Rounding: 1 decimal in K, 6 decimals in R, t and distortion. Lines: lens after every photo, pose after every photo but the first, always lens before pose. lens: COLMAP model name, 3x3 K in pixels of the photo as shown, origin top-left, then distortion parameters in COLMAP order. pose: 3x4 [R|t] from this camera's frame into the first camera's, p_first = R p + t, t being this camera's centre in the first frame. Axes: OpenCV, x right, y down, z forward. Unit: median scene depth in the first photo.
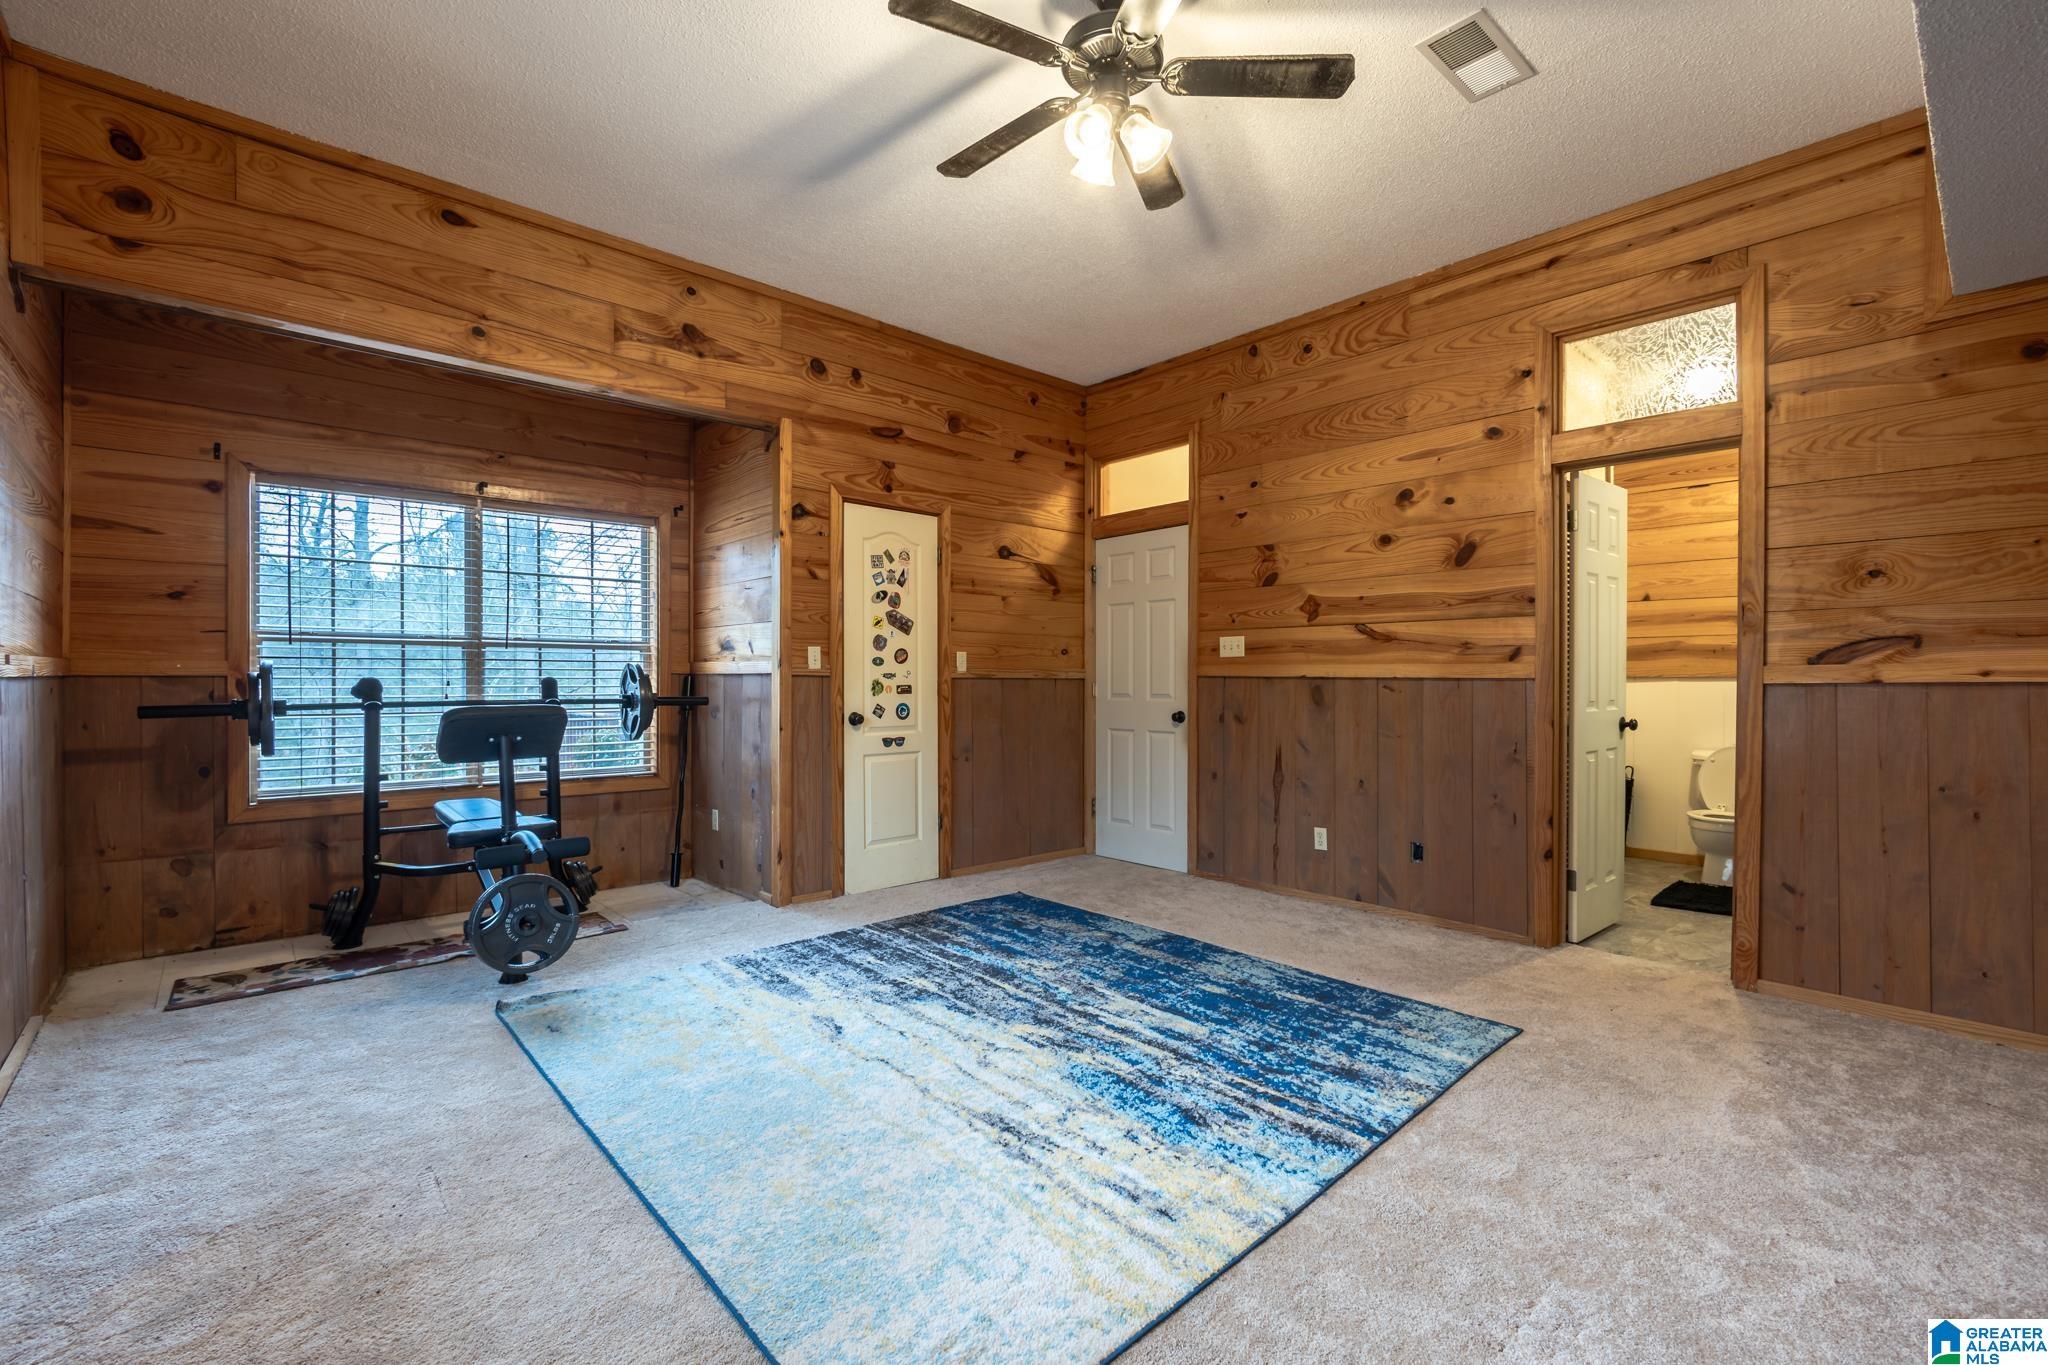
lens RADIAL K [[887.1, 0, 1024.2], [0, 887.1, 686.5], [0, 0, 1]] dist [0.000223, 0.000024]
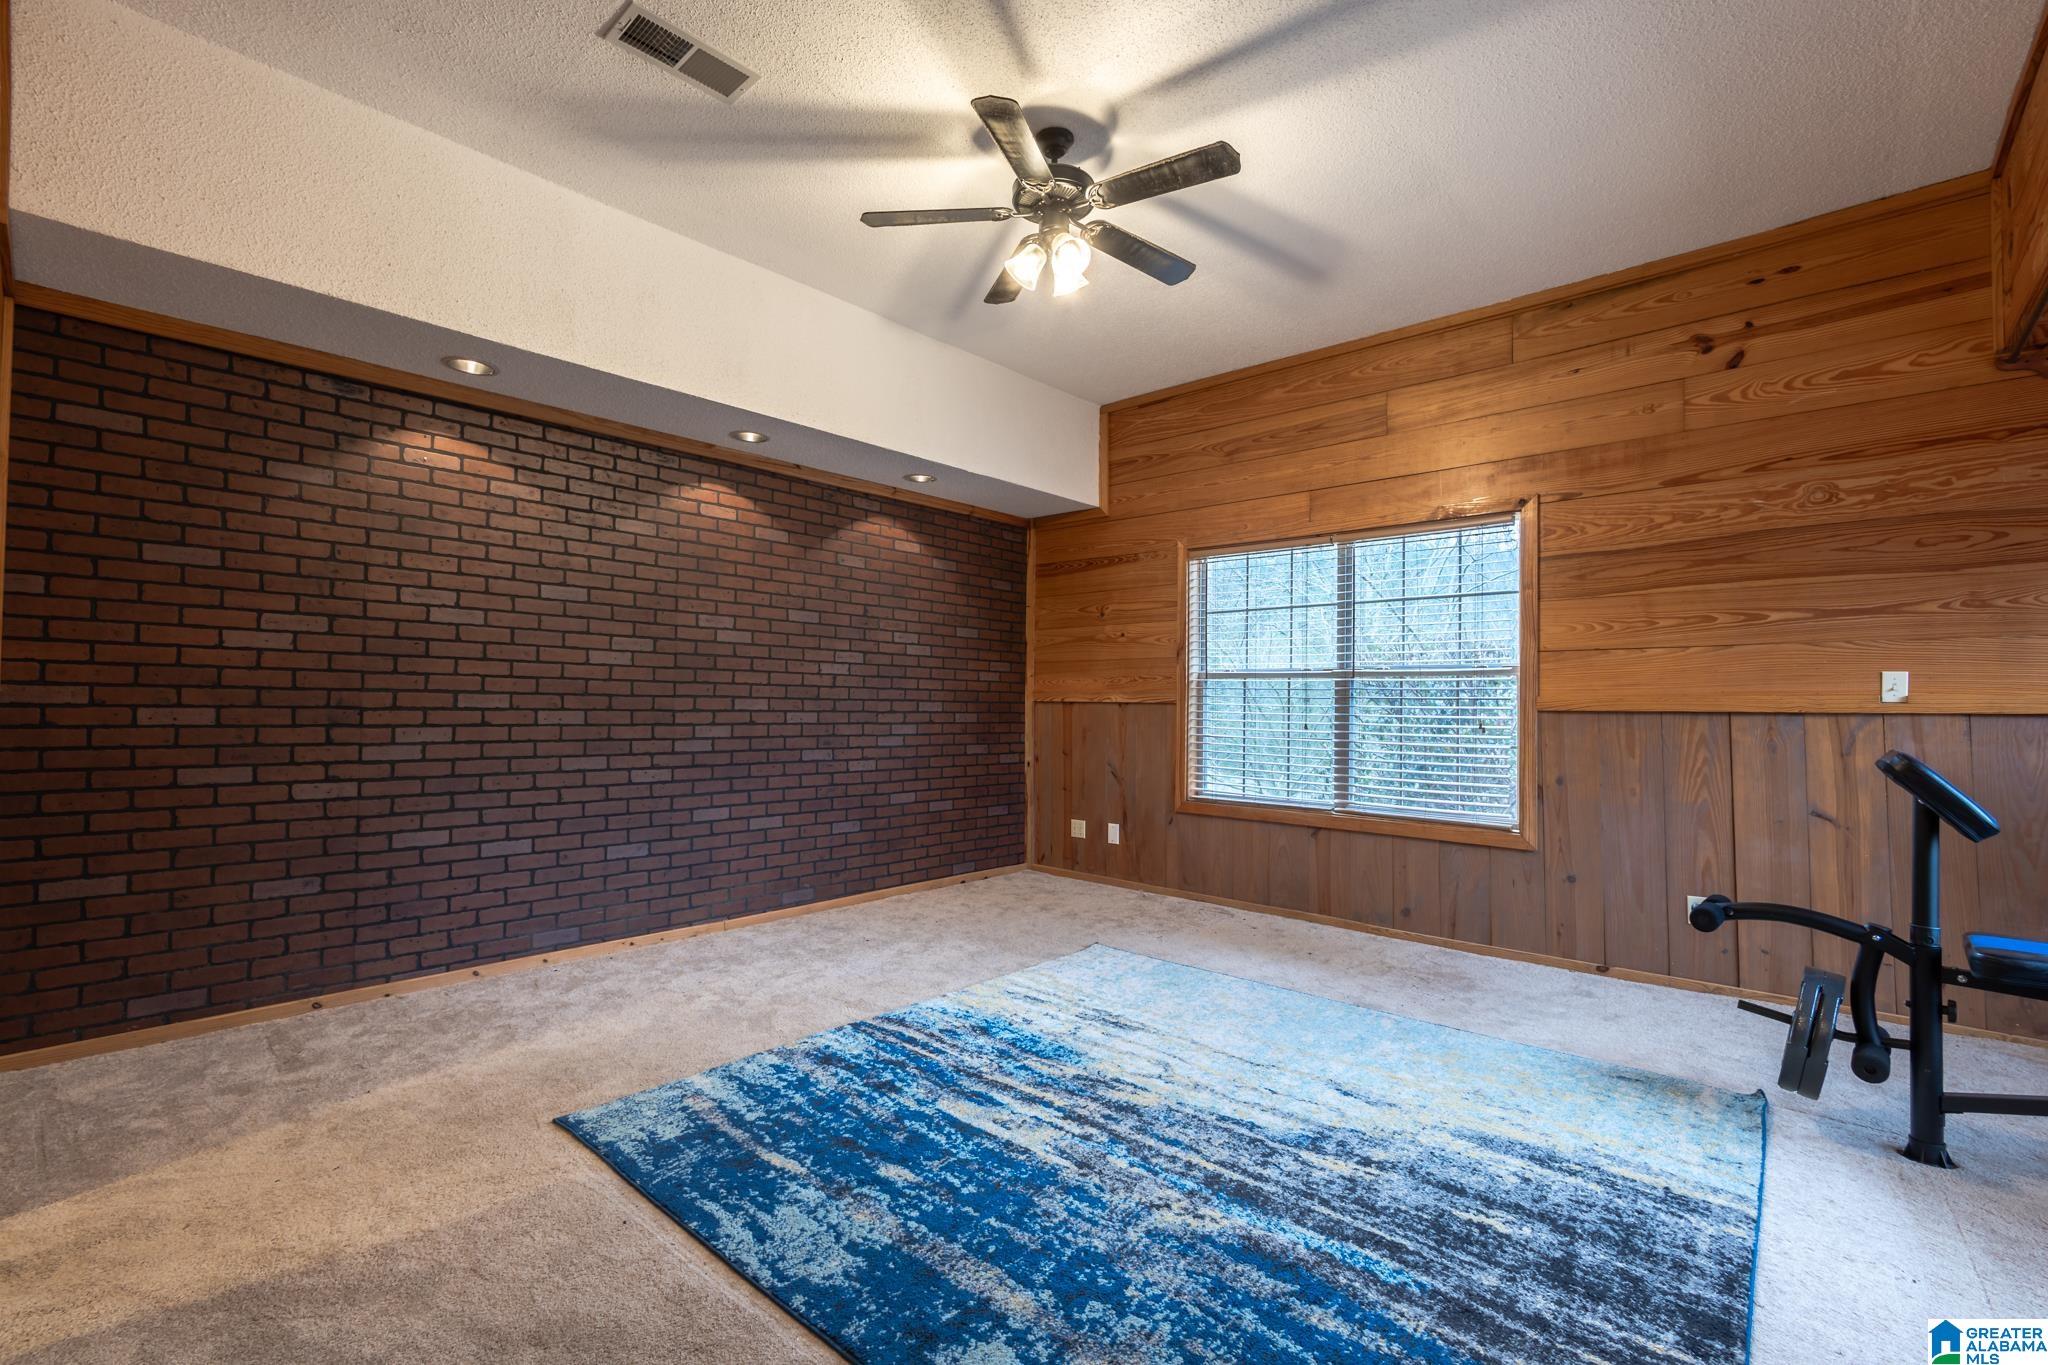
lens RADIAL K [[887.1, 0, 1020.7], [0, 887.1, 684.8], [0, 0, 1]] dist [0.000223, 0.000024]
pose [[-0.995134, -0.015467, -0.097309, 0.206736], [-0.014075, 0.999789, -0.014973, -0.012116], [0.097520, -0.013530, -0.995142, 1.799210]]
